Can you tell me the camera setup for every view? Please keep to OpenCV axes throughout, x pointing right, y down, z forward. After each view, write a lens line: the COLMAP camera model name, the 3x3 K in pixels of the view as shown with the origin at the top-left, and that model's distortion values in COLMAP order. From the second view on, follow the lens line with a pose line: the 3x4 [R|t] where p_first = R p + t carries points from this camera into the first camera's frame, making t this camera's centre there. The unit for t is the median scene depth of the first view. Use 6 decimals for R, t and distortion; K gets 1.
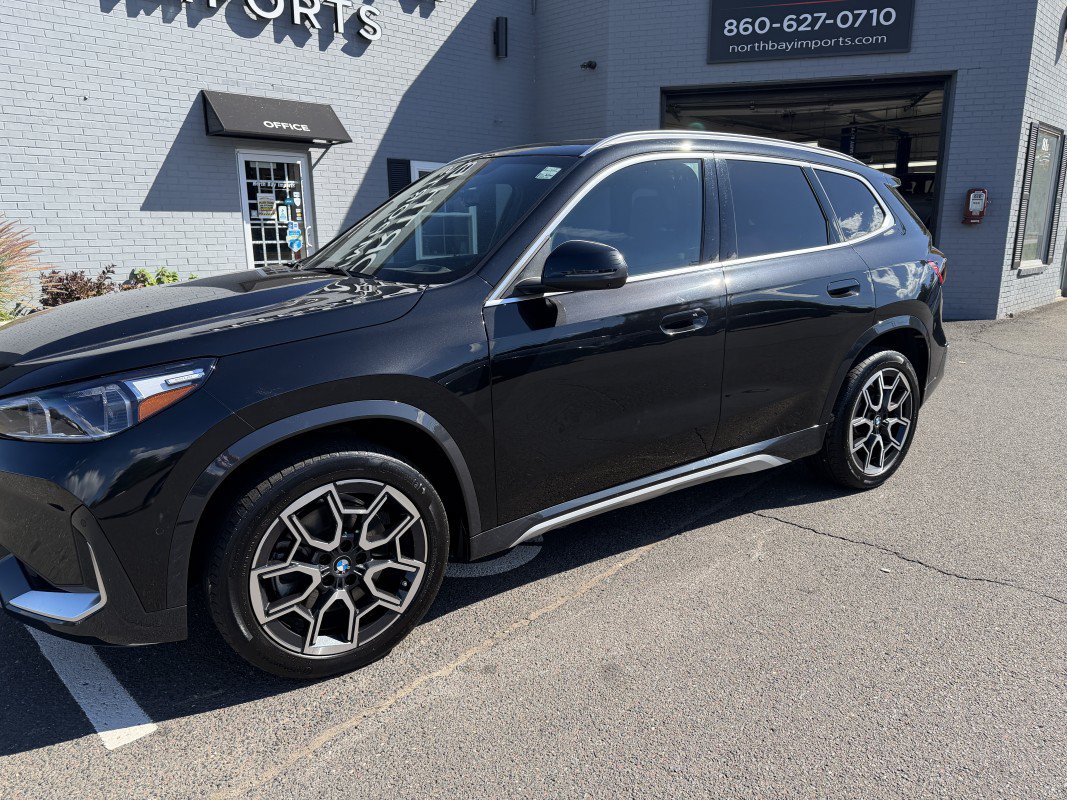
lens RADIAL K [[766.3, 0, 542.2], [0, 766.3, 393.4], [0, 0, 1]] dist [0.046980, -0.059257]
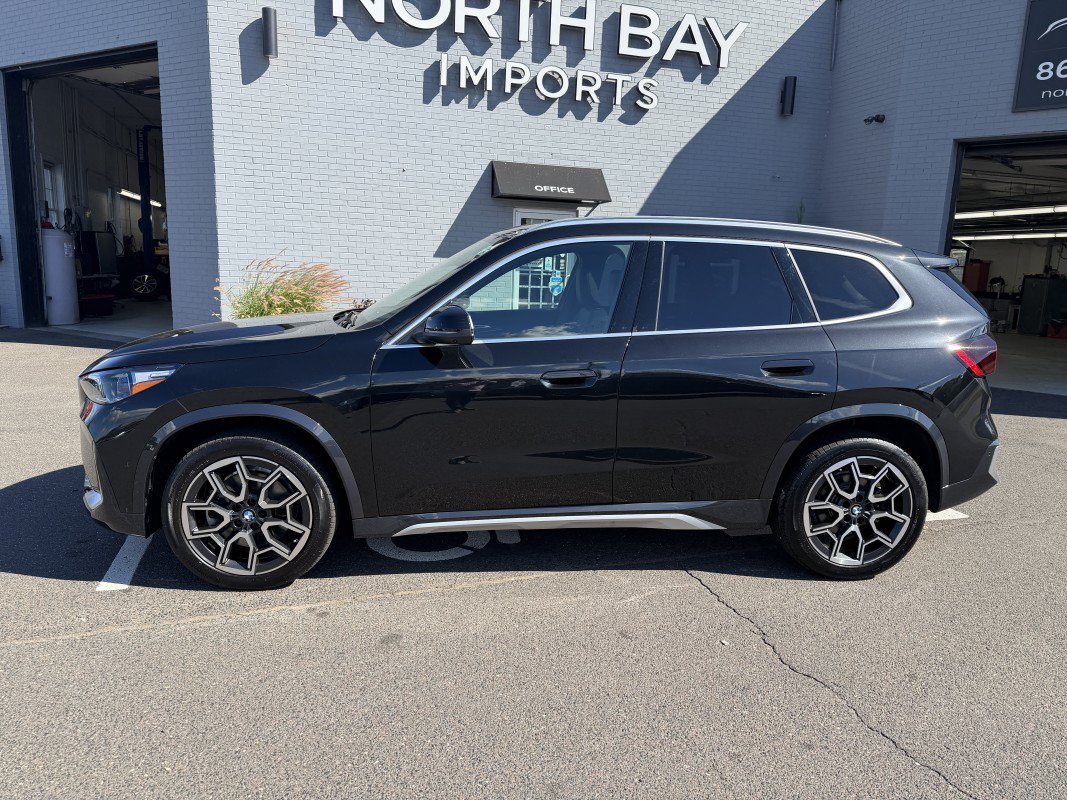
lens RADIAL K [[776.3, 0, 539.9], [0, 776.3, 393.9], [0, 0, 1]] dist [0.037079, -0.046157]
pose [[0.875654, 0.117081, -0.468532, 0.273398], [-0.142661, 0.989583, -0.019338, -0.016651], [0.461387, 0.083775, 0.883235, -0.021483]]
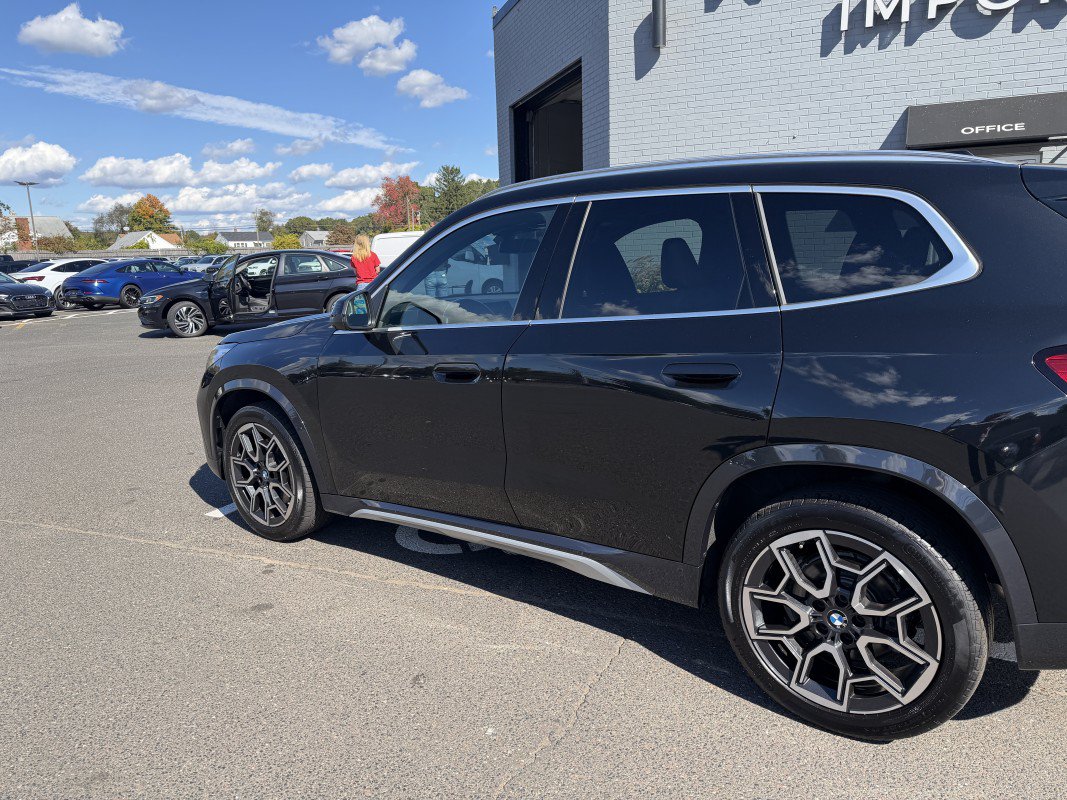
lens RADIAL K [[760.3, 0, 537.0], [0, 760.3, 358.9], [0, 0, 1]] dist [0.025842, -0.035485]
pose [[0.299021, 0.139302, -0.944024, 0.451678], [-0.171024, 0.981093, 0.090599, -0.085957], [0.938795, 0.134360, 0.317192, 0.305259]]
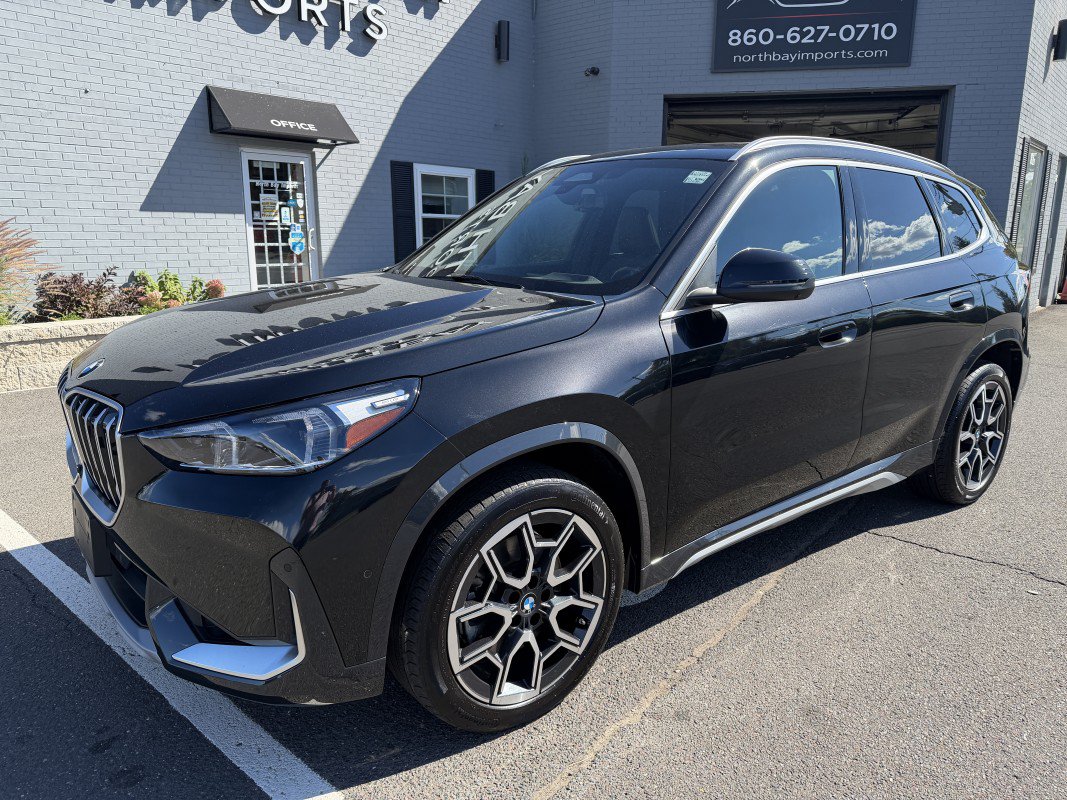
lens RADIAL K [[765.6, 0, 543.4], [0, 765.6, 382.7], [0, 0, 1]] dist [0.048323, -0.062282]
pose [[0.998067, 0.001076, 0.062143, -0.091874], [0.000128, 0.999813, -0.019363, -0.006105], [-0.062153, 0.019334, 0.997879, 0.027676]]
